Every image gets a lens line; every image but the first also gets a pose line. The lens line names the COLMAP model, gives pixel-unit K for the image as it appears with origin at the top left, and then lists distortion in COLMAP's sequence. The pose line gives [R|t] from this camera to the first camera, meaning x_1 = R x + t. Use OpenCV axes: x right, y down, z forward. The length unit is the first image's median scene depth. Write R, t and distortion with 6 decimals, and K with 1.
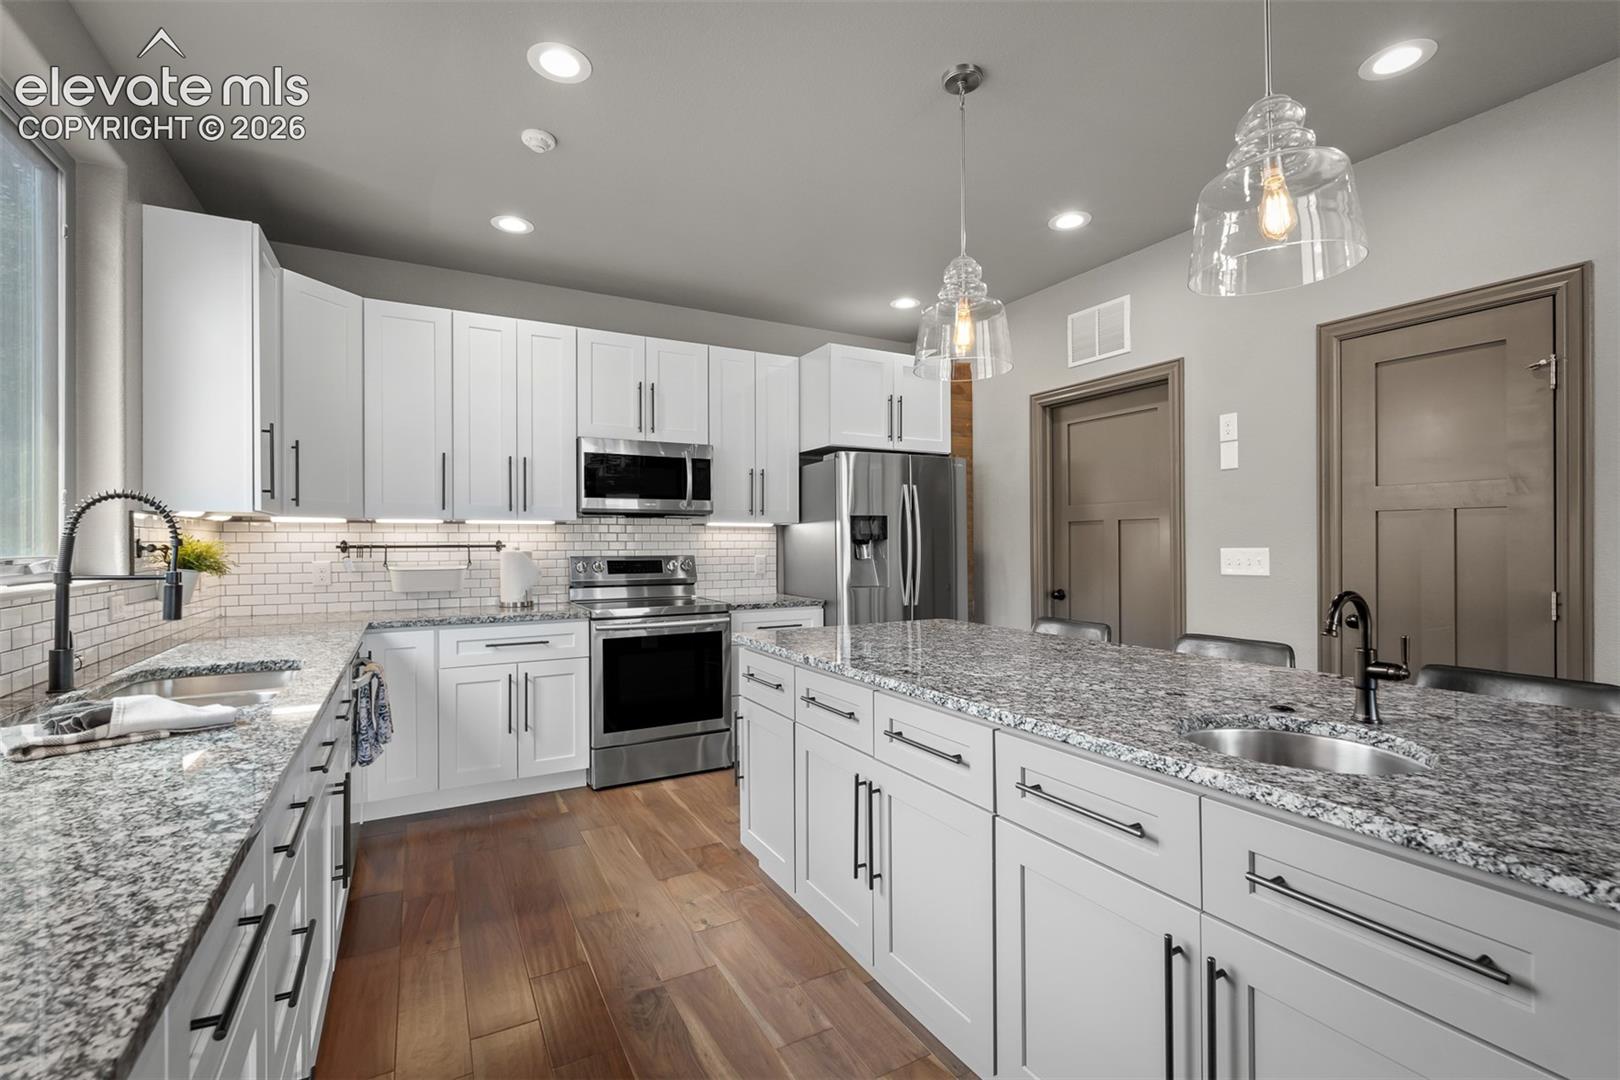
lens RADIAL K [[712.8, 0, 805.8], [0, 712.8, 541.9], [0, 0, 1]] dist [-0.008695, 0.000094]
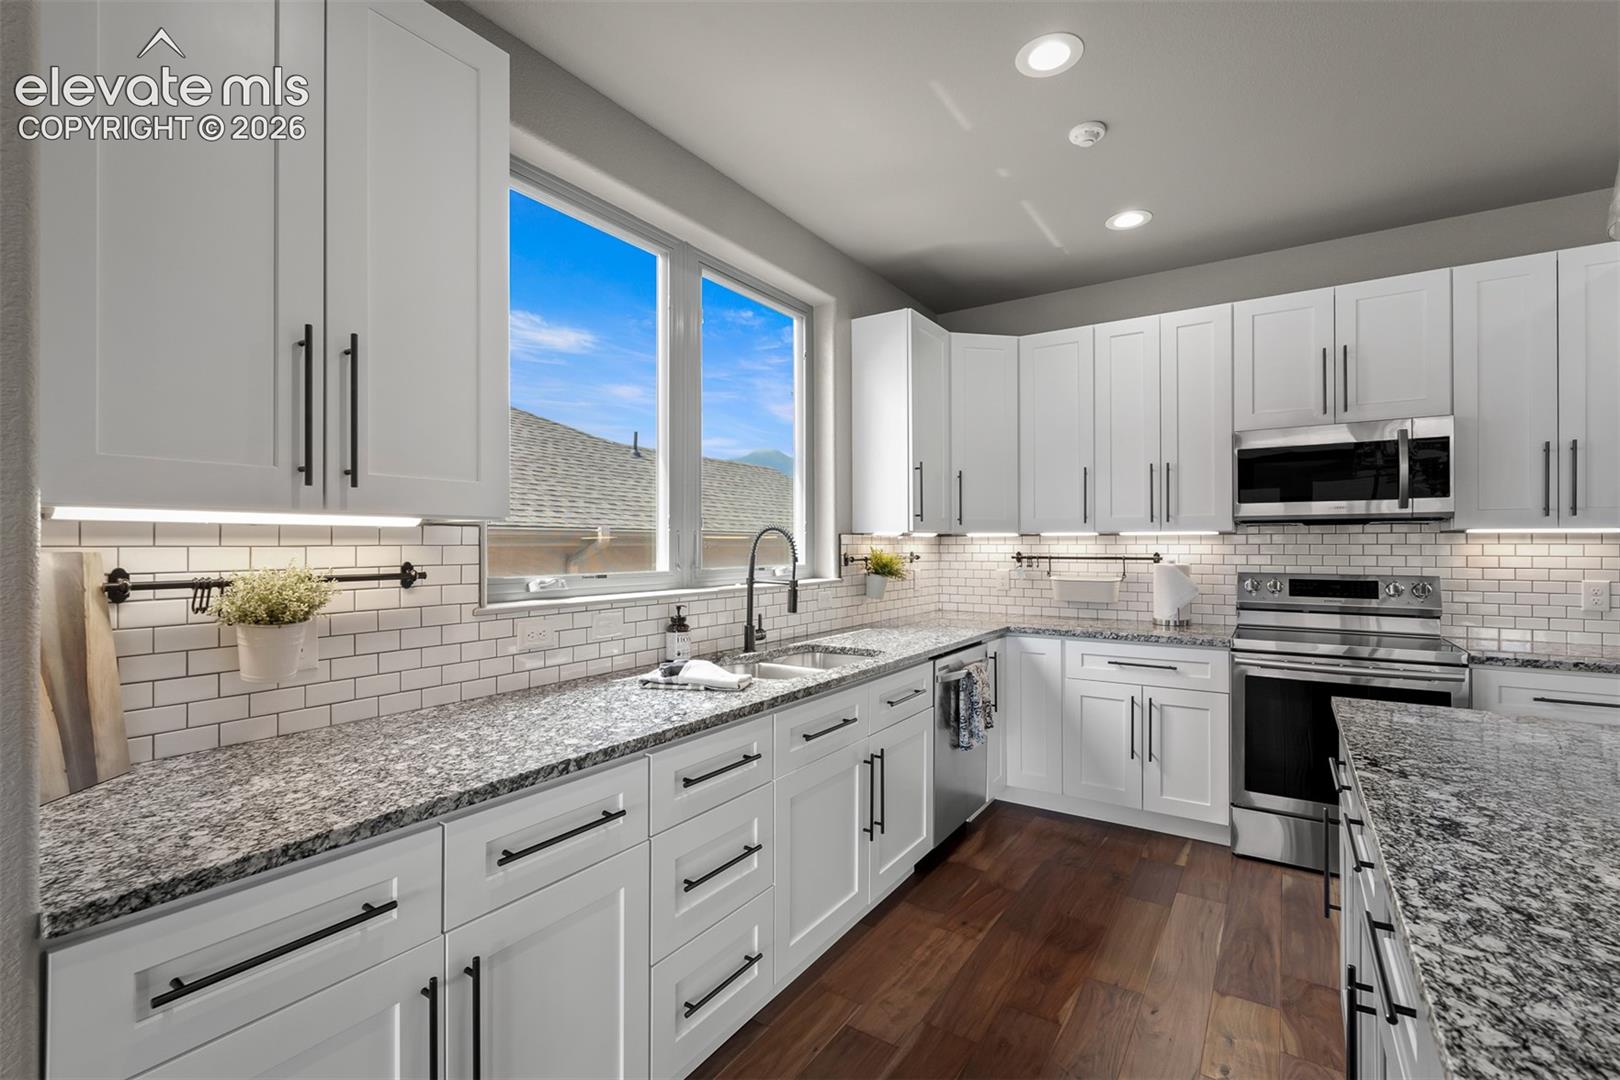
lens RADIAL K [[712.8, 0, 805.8], [0, 712.8, 541.9], [0, 0, 1]] dist [-0.008695, 0.000094]
pose [[0.461160, -0.000422, -0.887317, 0.216405], [-0.000172, 1.000000, -0.000565, -0.017904], [0.887317, 0.000413, 0.461160, 0.176046]]
